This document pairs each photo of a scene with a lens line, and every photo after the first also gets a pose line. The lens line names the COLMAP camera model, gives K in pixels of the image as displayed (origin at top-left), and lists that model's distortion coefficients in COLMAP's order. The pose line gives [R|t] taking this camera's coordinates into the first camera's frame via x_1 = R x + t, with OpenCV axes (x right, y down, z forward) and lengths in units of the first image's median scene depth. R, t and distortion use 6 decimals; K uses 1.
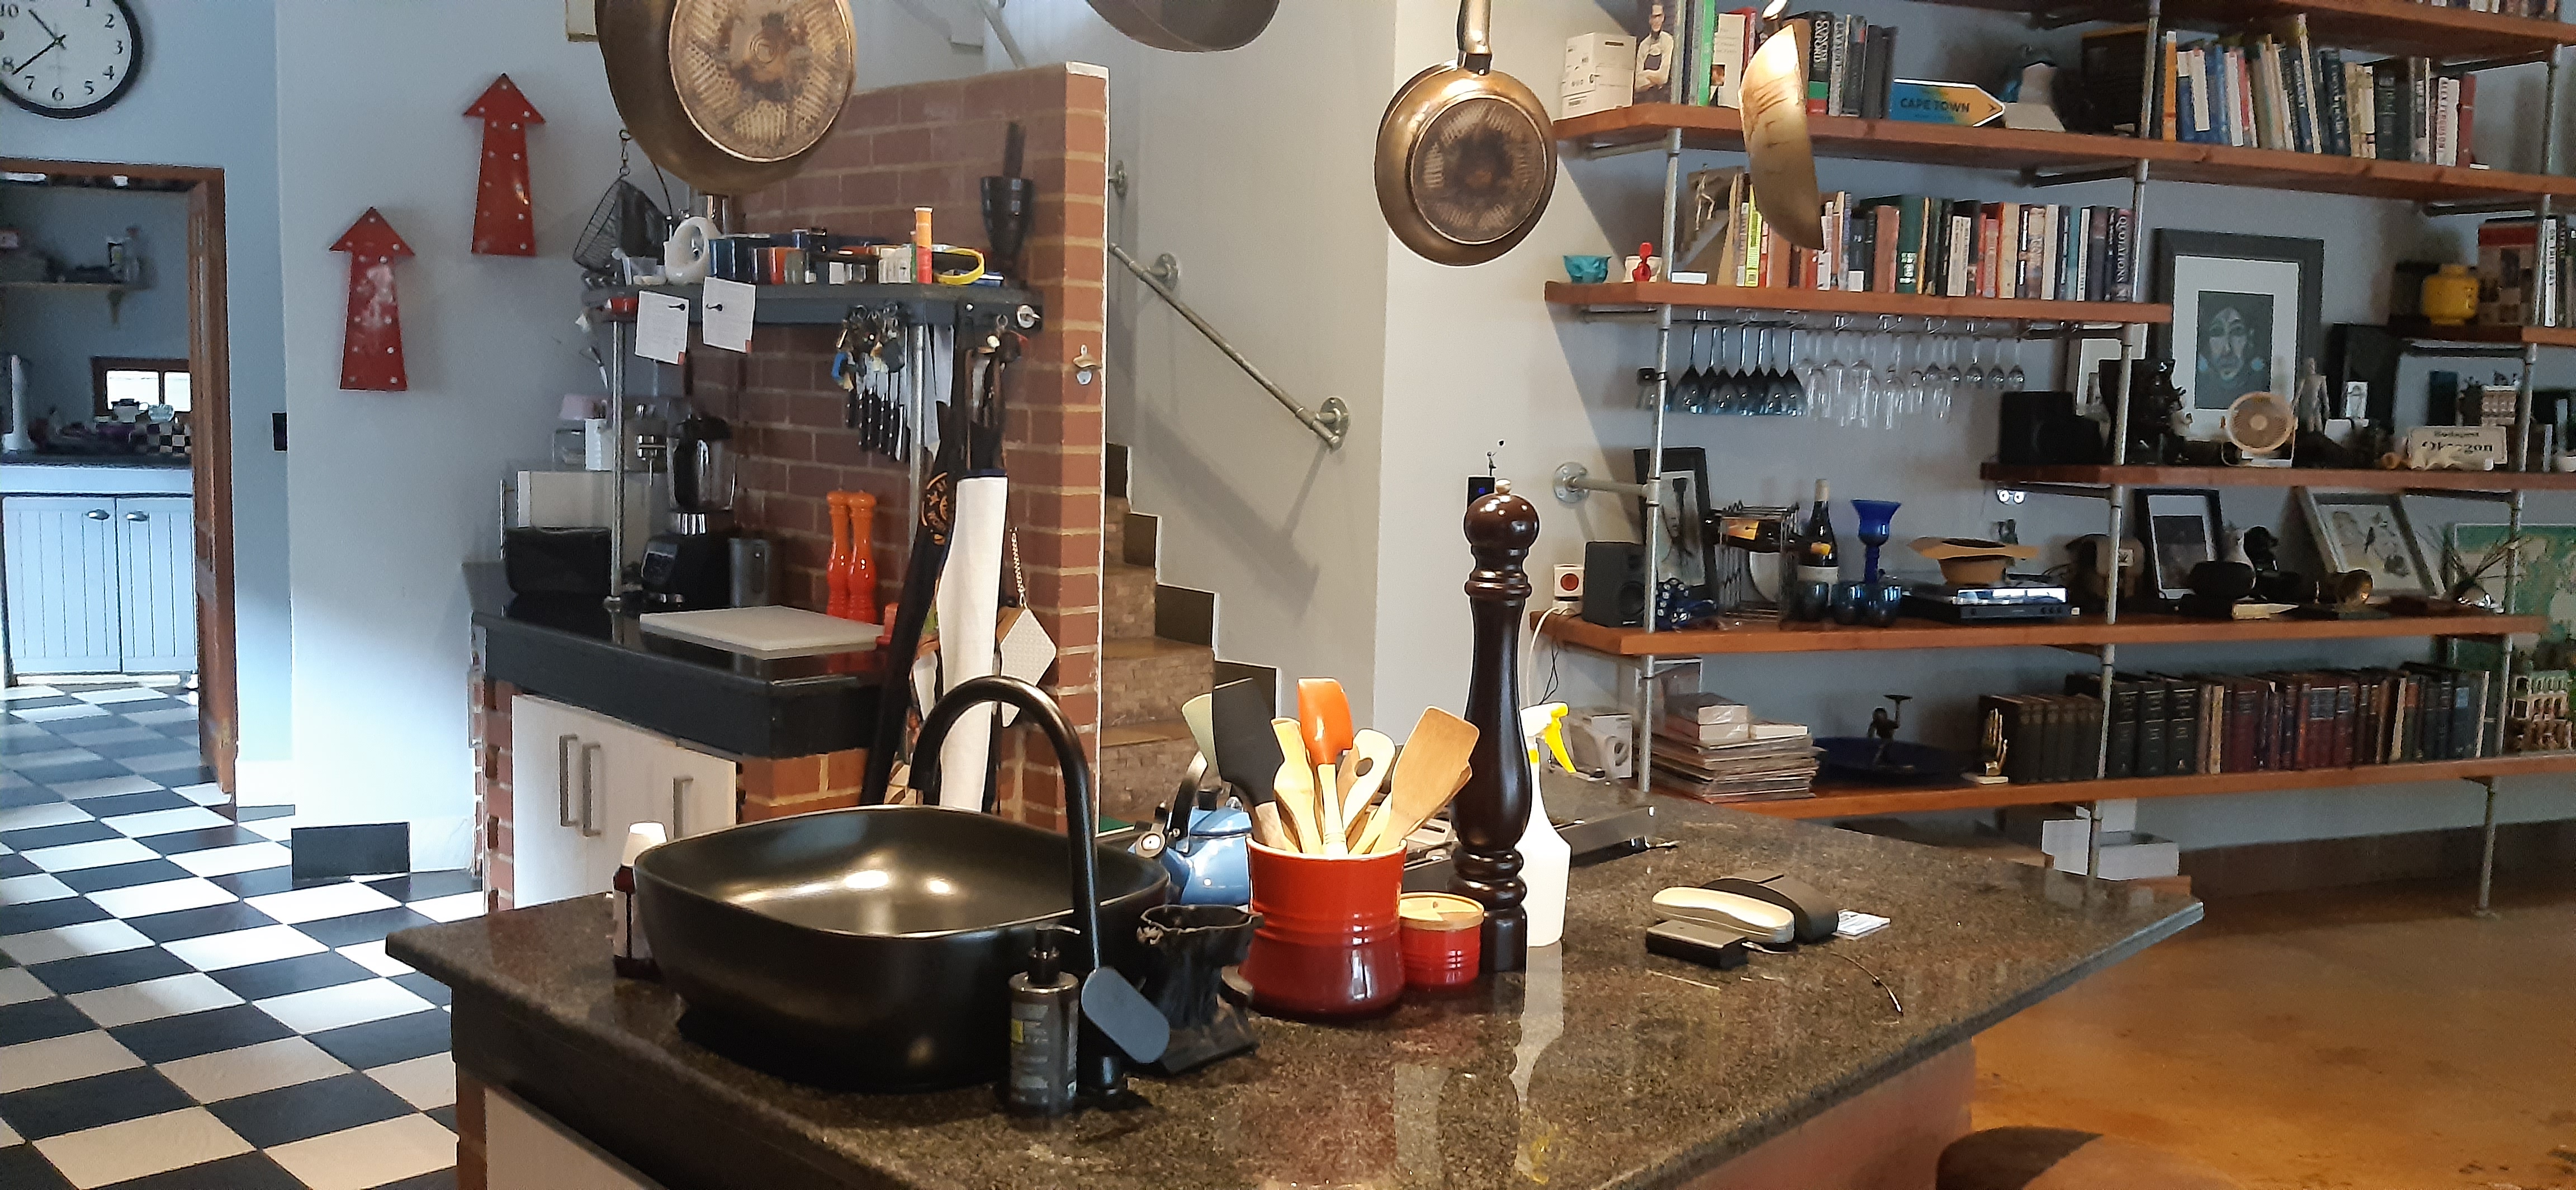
lens RADIAL K [[1942.1, 0, 1290.2], [0, 1942.1, 581.9], [0, 0, 1]] dist [0.029181, -0.089703]
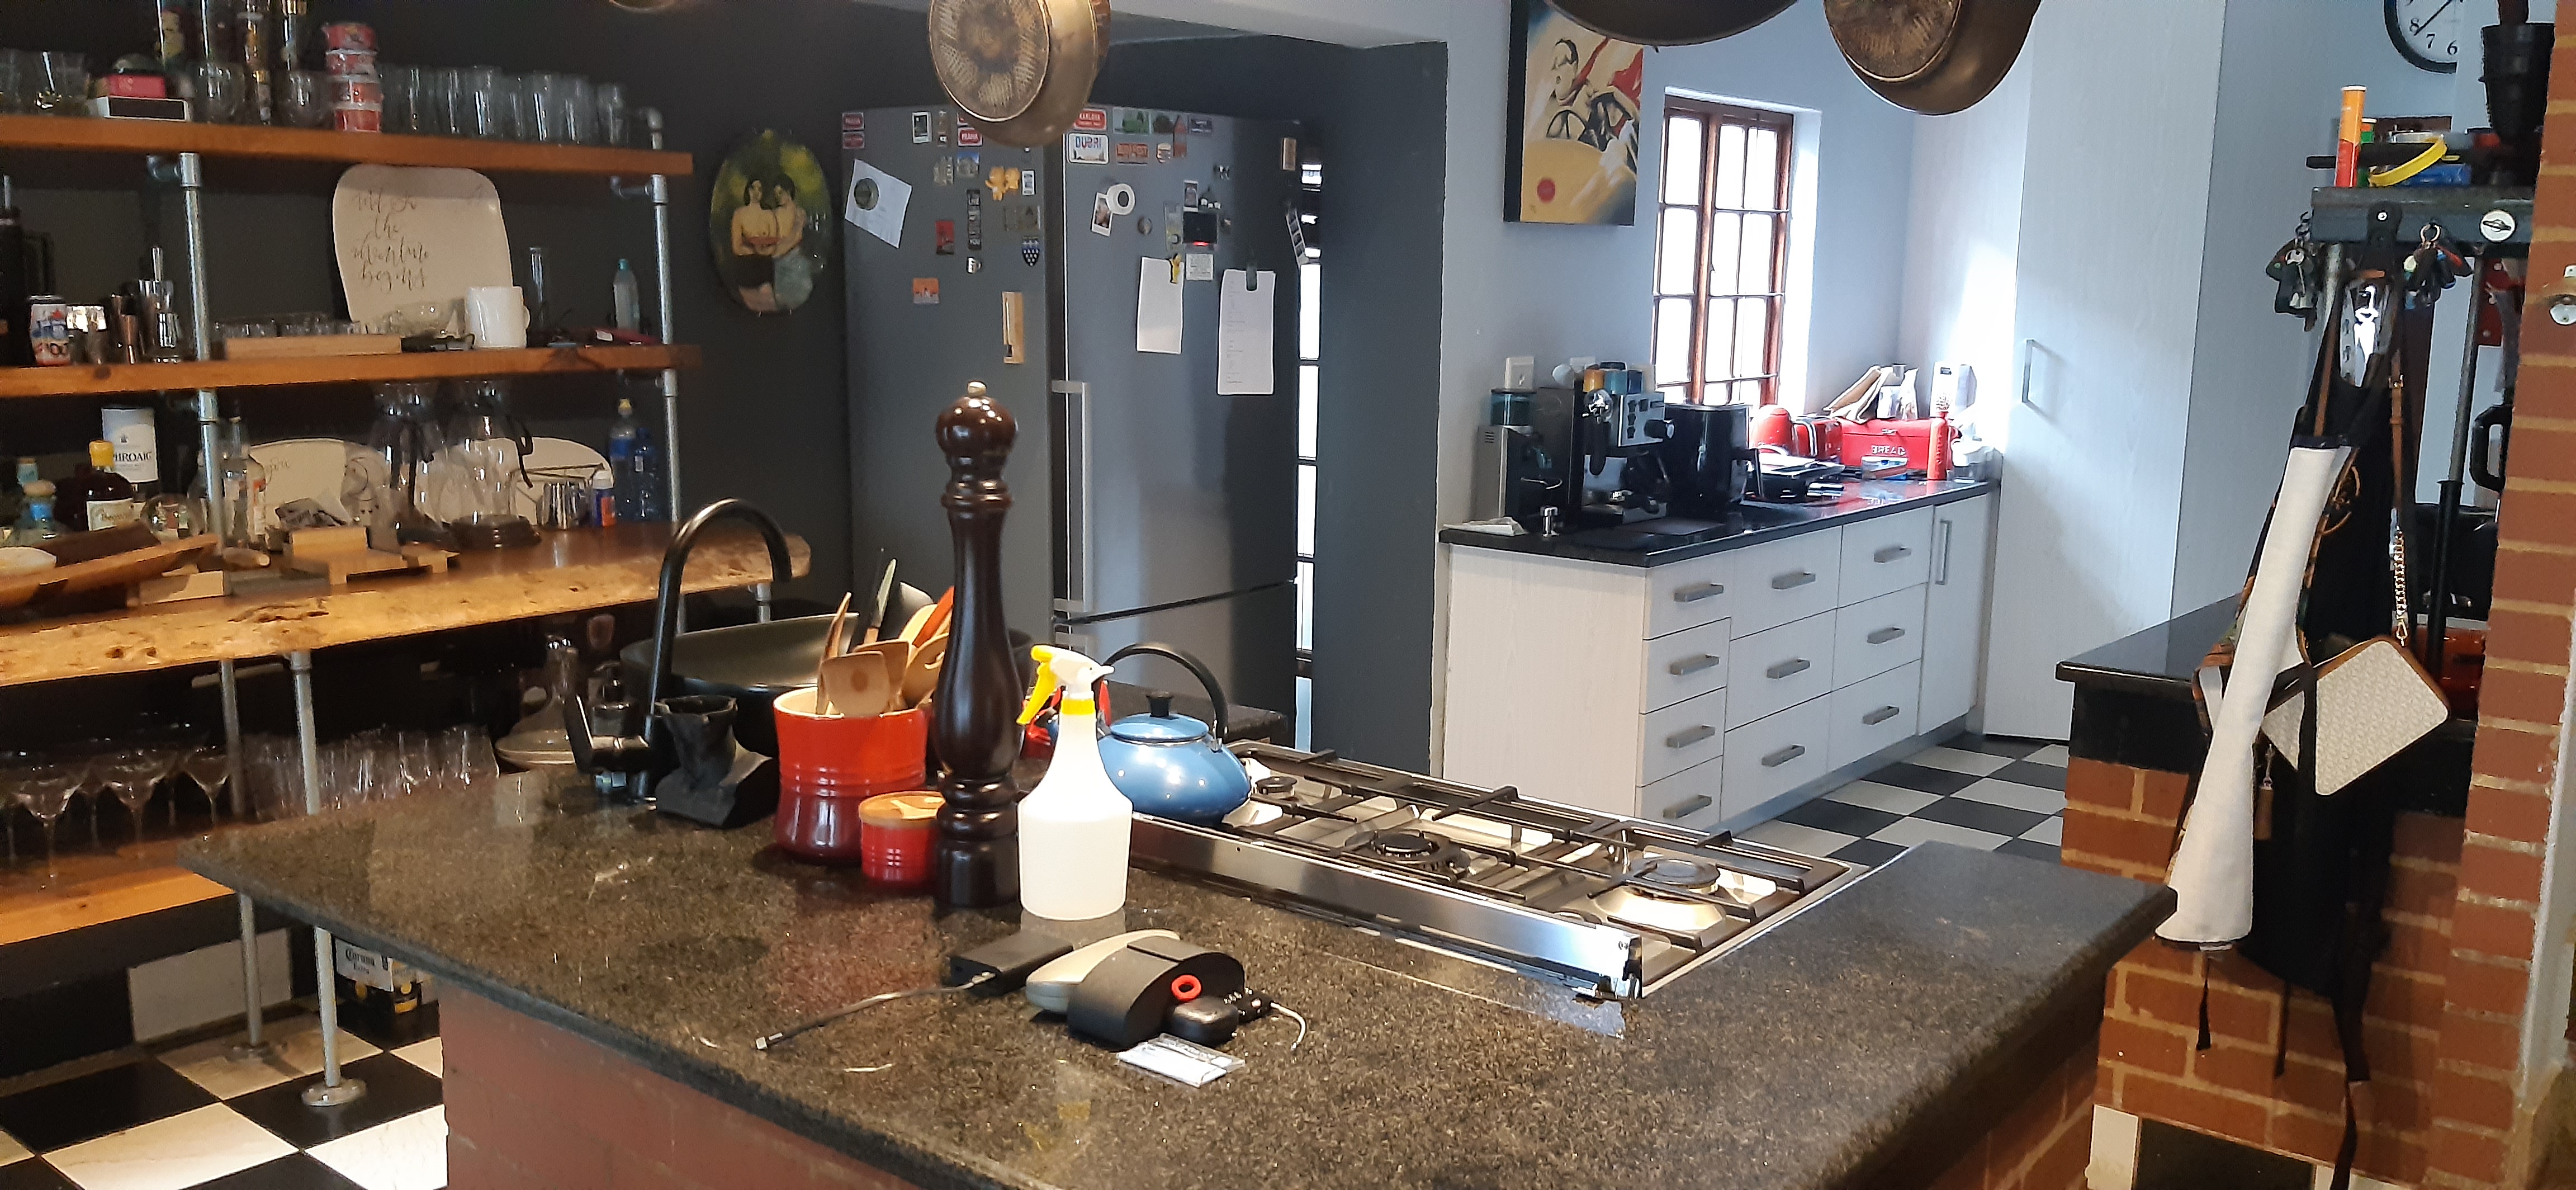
lens RADIAL K [[1942.1, 0, 1287.9], [0, 1942.1, 593.4], [0, 0, 1]] dist [0.029181, -0.089703]
pose [[0.093259, 0.134420, -0.986526, 1.069121], [-0.119464, 0.985197, 0.122945, -0.087162], [0.988449, 0.106389, 0.107937, 1.079410]]
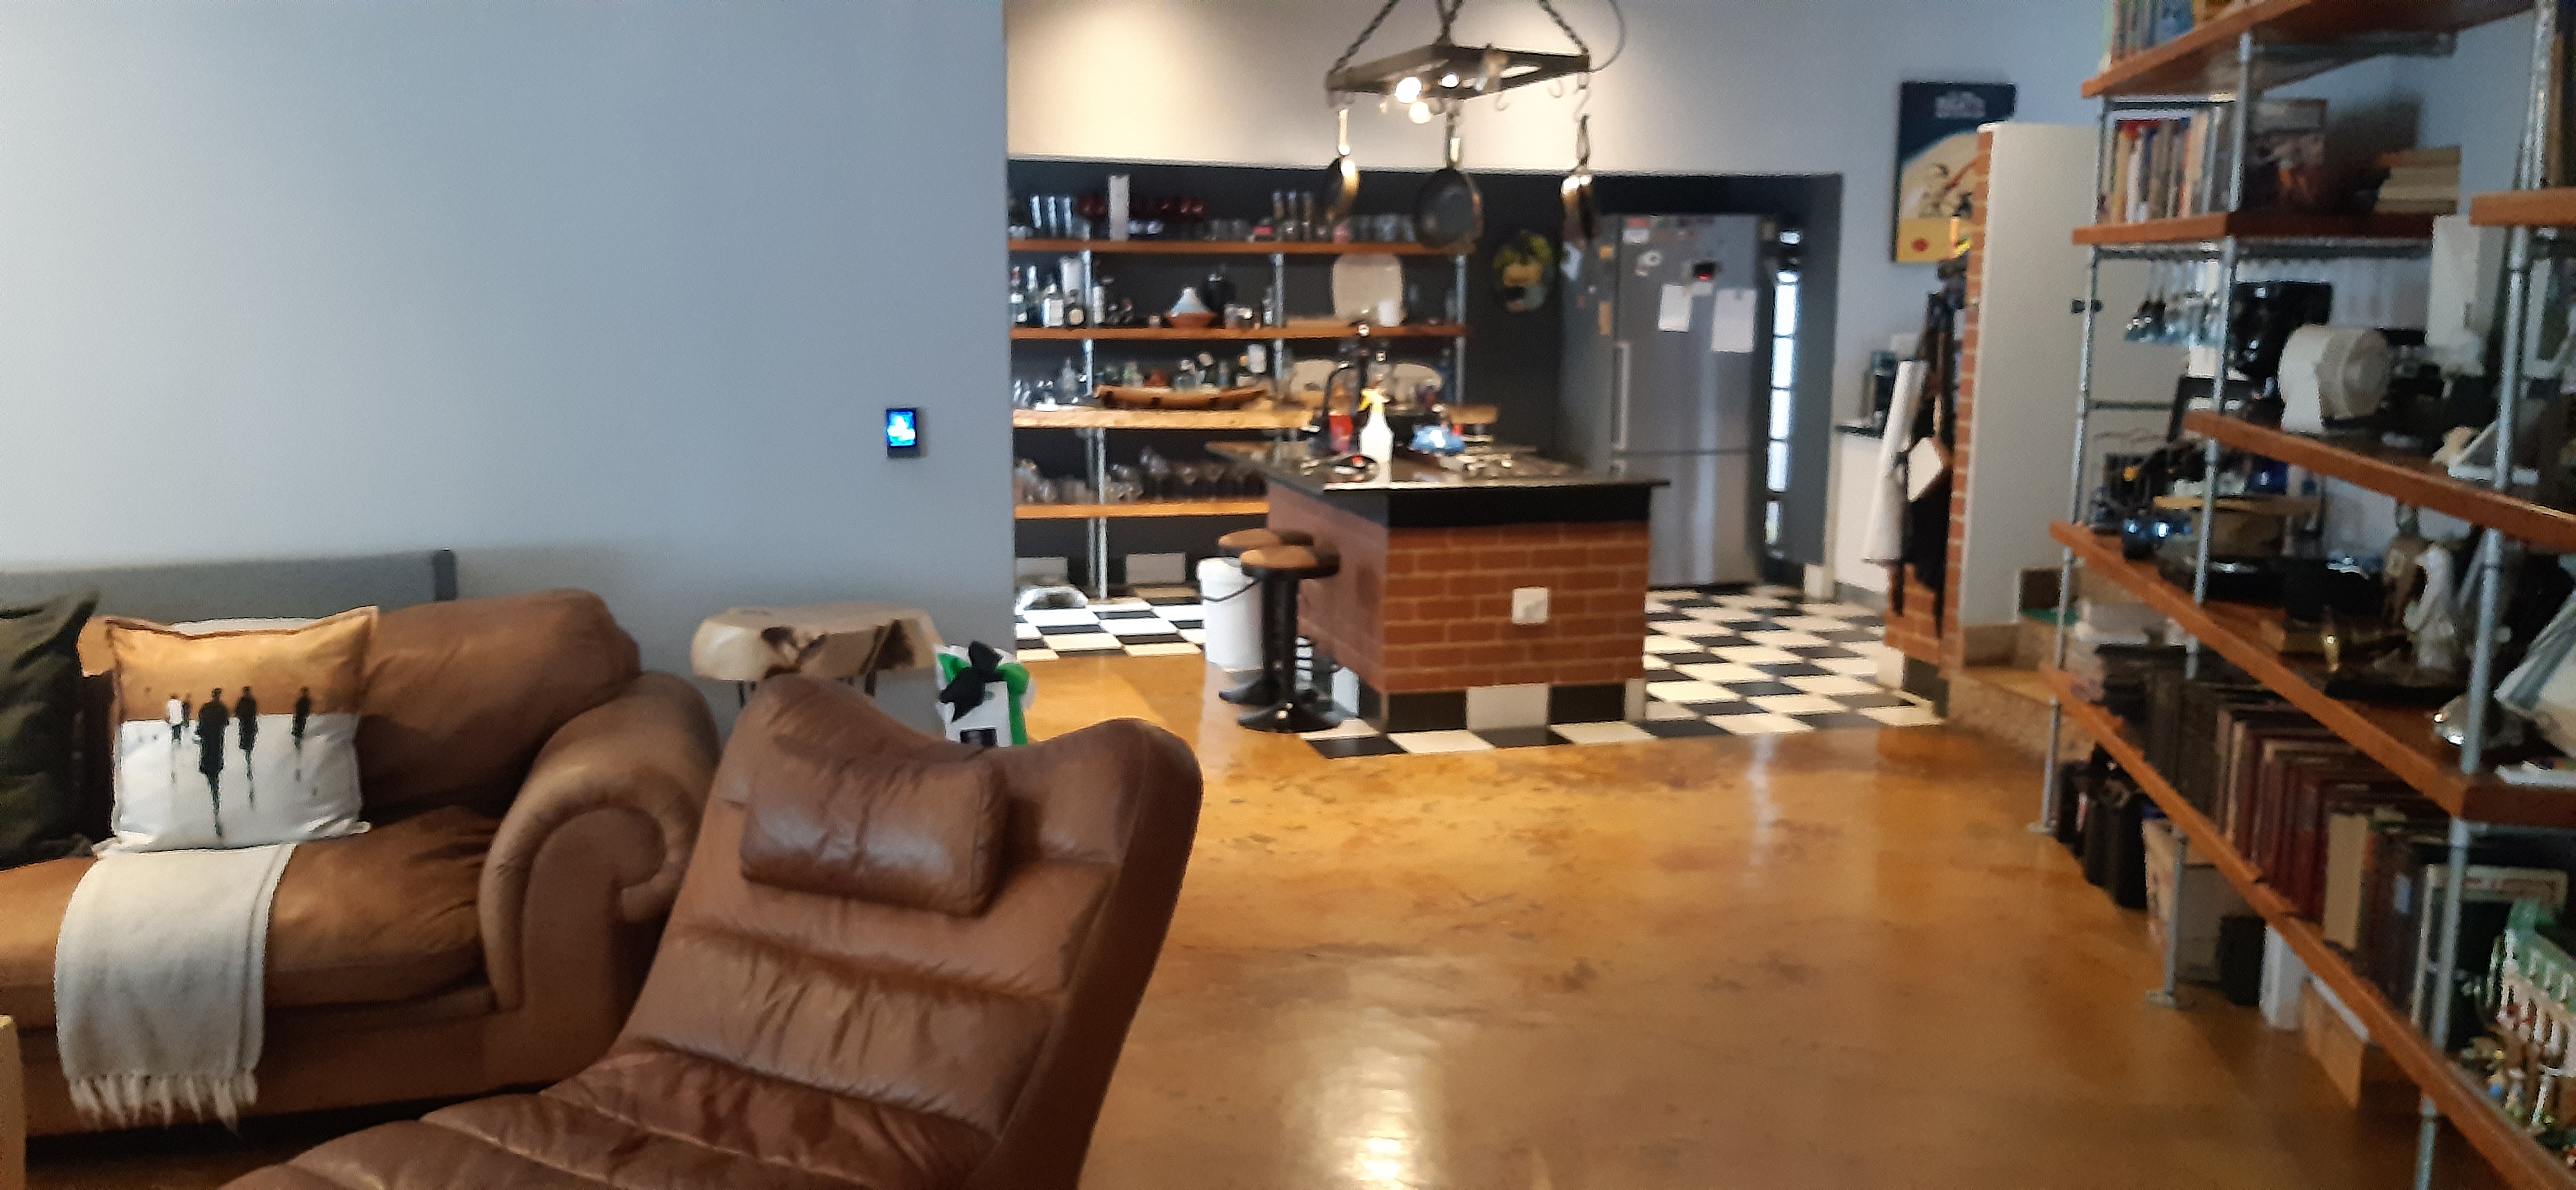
lens RADIAL K [[1942.1, 0, 1284.9], [0, 1942.1, 605.3], [0, 0, 1]] dist [0.029181, -0.089703]
pose [[-0.526406, 0.112829, -0.842713, 3.395590], [-0.109858, 0.973821, 0.199007, -0.254832], [0.843106, 0.197338, -0.500230, 2.862216]]
